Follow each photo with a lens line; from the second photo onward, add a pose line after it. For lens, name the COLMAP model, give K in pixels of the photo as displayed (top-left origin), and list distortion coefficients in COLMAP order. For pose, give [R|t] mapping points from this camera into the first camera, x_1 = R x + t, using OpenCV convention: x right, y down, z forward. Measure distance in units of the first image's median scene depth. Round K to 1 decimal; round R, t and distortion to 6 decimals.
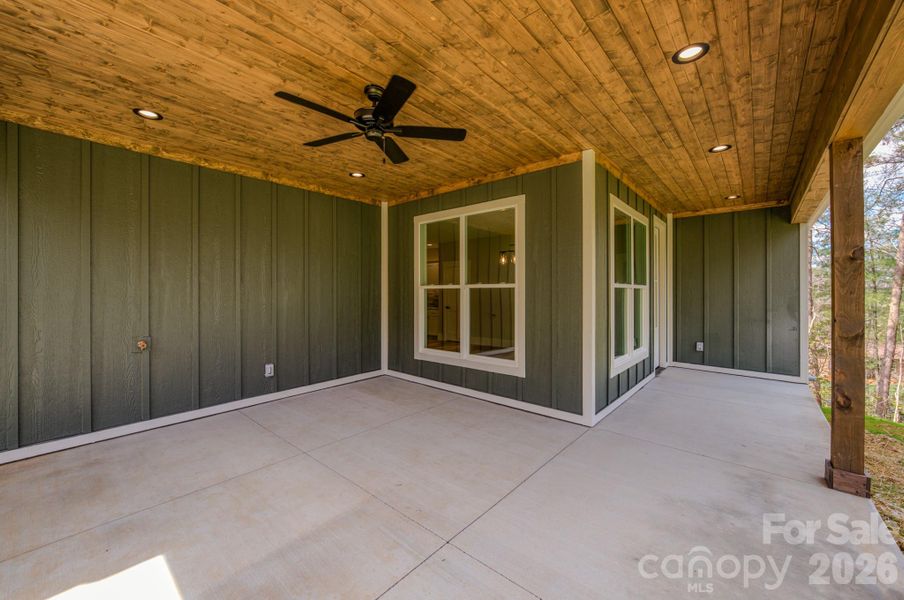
lens RADIAL K [[362.7, 0, 455.0], [0, 362.7, 296.0], [0, 0, 1]] dist [-0.000981, 0.000062]
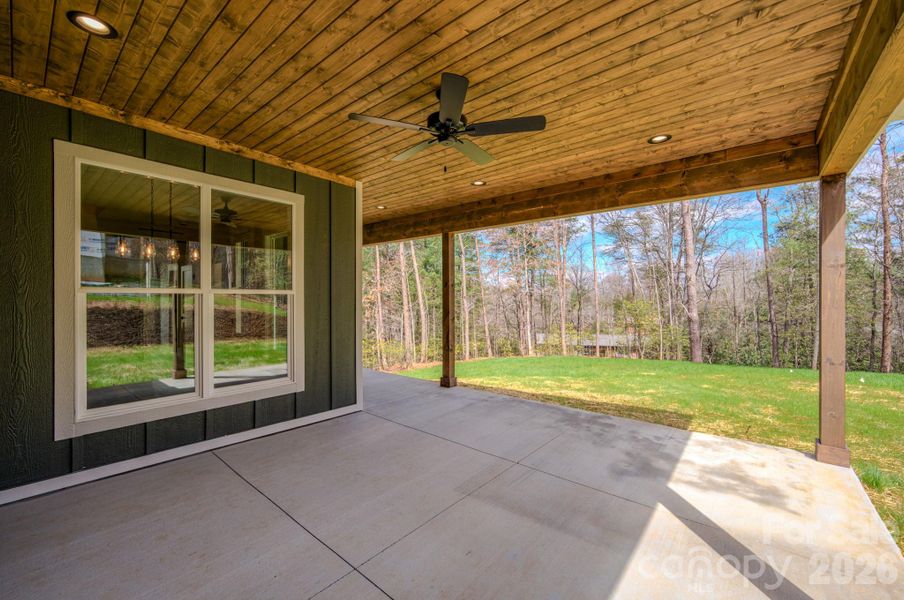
lens RADIAL K [[362.7, 0, 455.7], [0, 362.7, 298.8], [0, 0, 1]] dist [-0.000981, 0.000062]
pose [[-0.006235, -0.003112, 0.999976, -0.739845], [0.004177, 0.999986, 0.003138, -0.013433], [-0.999972, 0.004197, -0.006222, 0.606691]]
